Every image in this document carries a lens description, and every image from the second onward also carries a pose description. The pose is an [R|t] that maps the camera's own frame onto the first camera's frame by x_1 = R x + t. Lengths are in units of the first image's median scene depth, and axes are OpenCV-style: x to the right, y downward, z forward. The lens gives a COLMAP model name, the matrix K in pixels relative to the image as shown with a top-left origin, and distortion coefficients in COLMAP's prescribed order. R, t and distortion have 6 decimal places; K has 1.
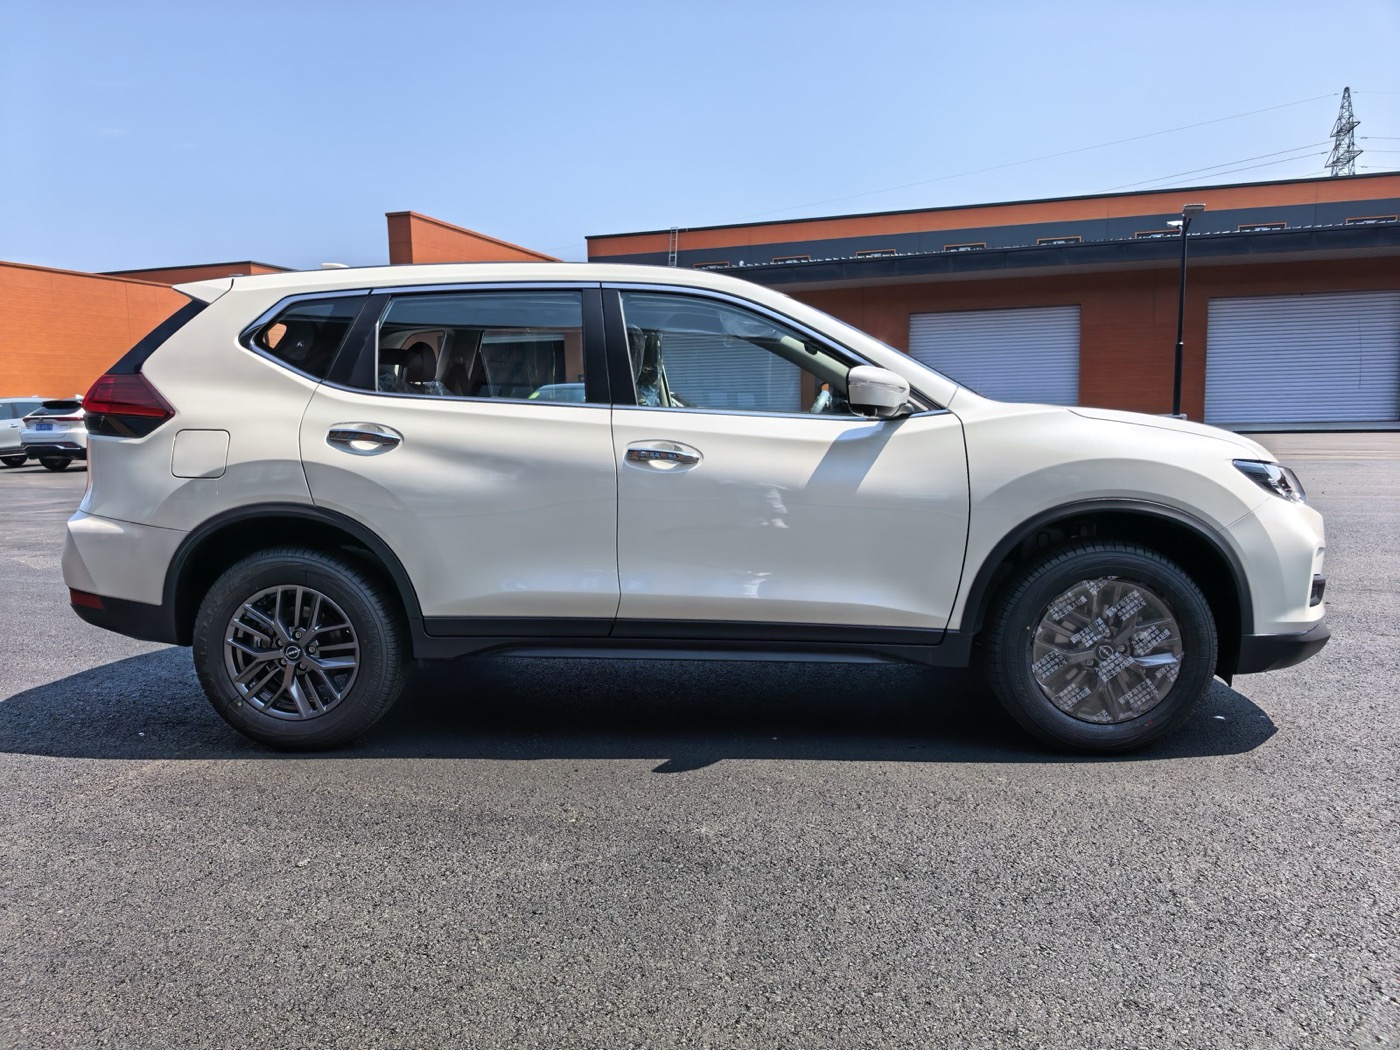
lens RADIAL K [[1052.7, 0, 695.4], [0, 1052.7, 525.1], [0, 0, 1]] dist [0.009718, -0.012770]
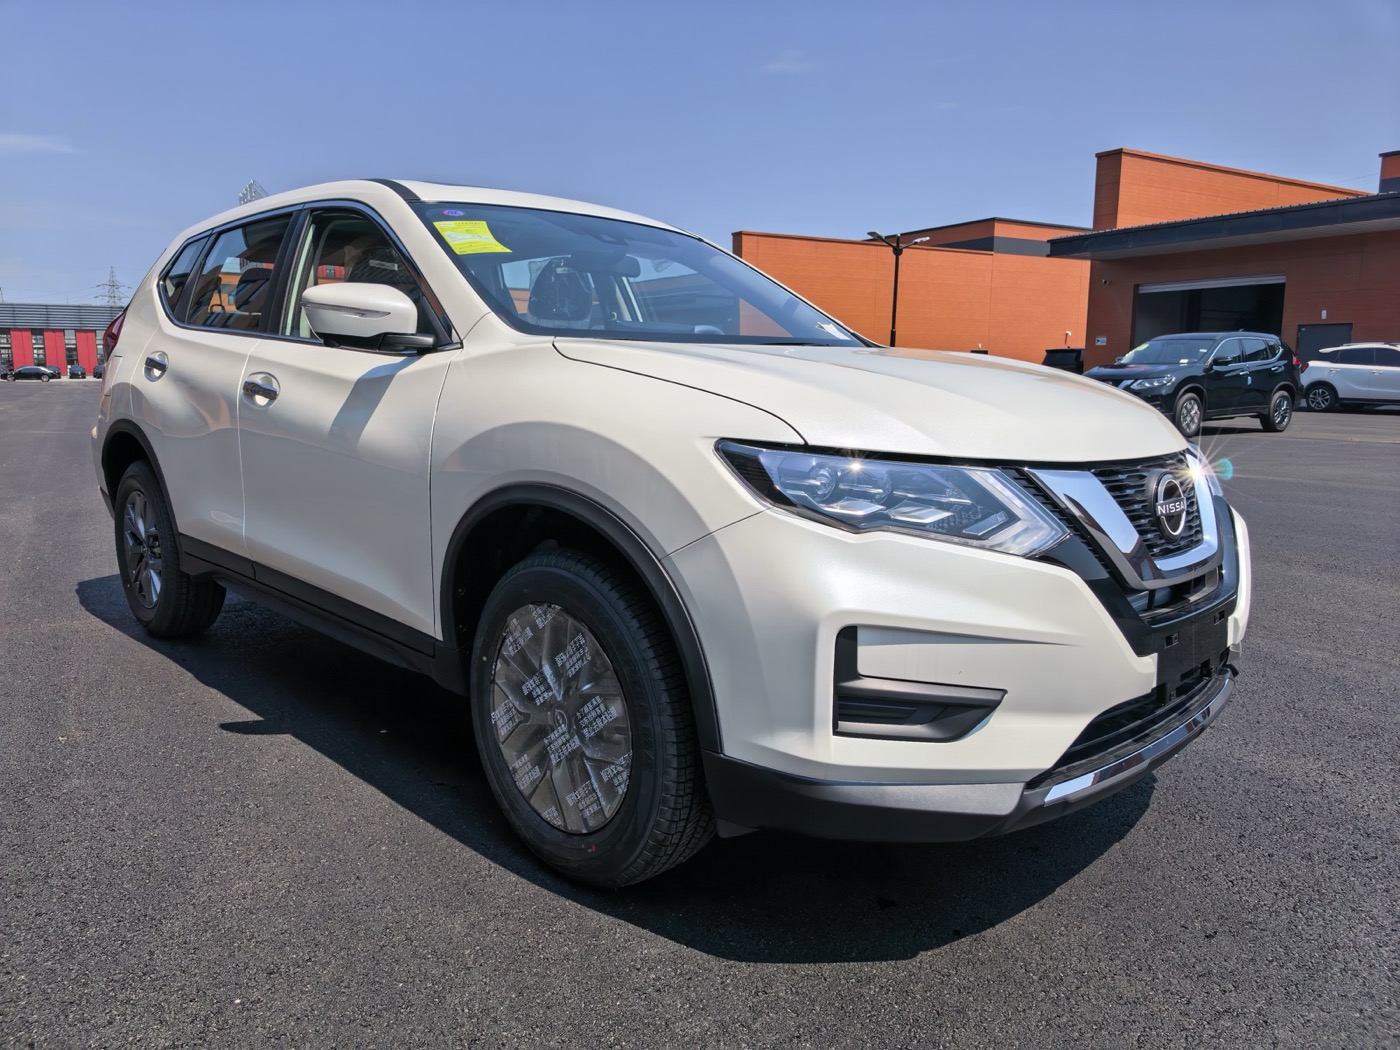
lens RADIAL K [[1052.7, 0, 694.1], [0, 1052.7, 530.2], [0, 0, 1]] dist [0.009718, -0.012770]
pose [[0.731766, 0.127399, -0.669543, 0.870960], [-0.097908, 0.991835, 0.081716, -0.056178], [0.674487, 0.005757, 0.738264, 0.579319]]
